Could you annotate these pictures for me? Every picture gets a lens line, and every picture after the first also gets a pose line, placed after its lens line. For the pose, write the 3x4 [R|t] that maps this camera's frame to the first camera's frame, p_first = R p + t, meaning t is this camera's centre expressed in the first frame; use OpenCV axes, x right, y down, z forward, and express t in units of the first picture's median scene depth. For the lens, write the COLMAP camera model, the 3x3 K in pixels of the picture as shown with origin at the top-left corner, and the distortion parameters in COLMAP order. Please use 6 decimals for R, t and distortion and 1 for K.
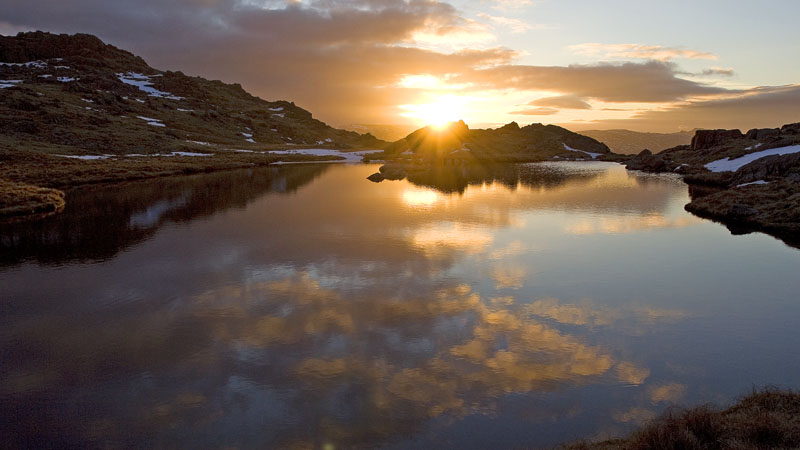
lens RADIAL K [[692.1, 0, 399.8], [0, 692.1, 225.4], [0, 0, 1]] dist [-0.006785, -0.007197]
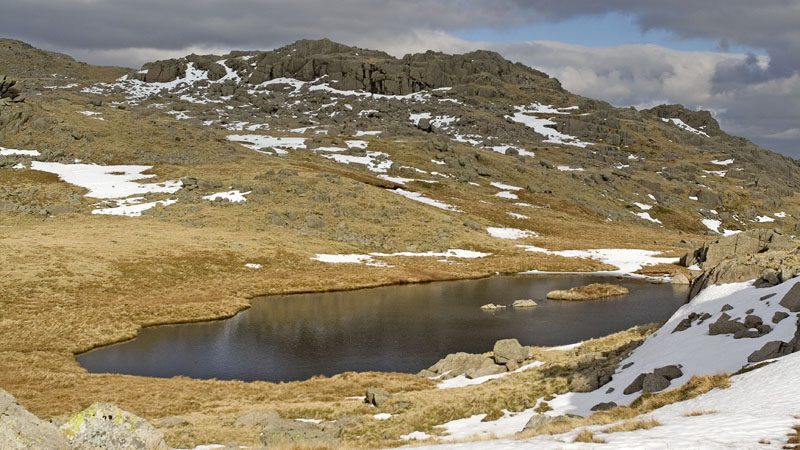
lens RADIAL K [[1317.9, 0, 400.0], [0, 1317.9, 224.6], [0, 0, 1]] dist [0.014647, 0.000000]
pose [[0.844614, 0.054697, -0.532575, 0.250979], [-0.092695, 0.994684, -0.044849, -0.022724], [0.527290, 0.087247, 0.845194, -0.247935]]
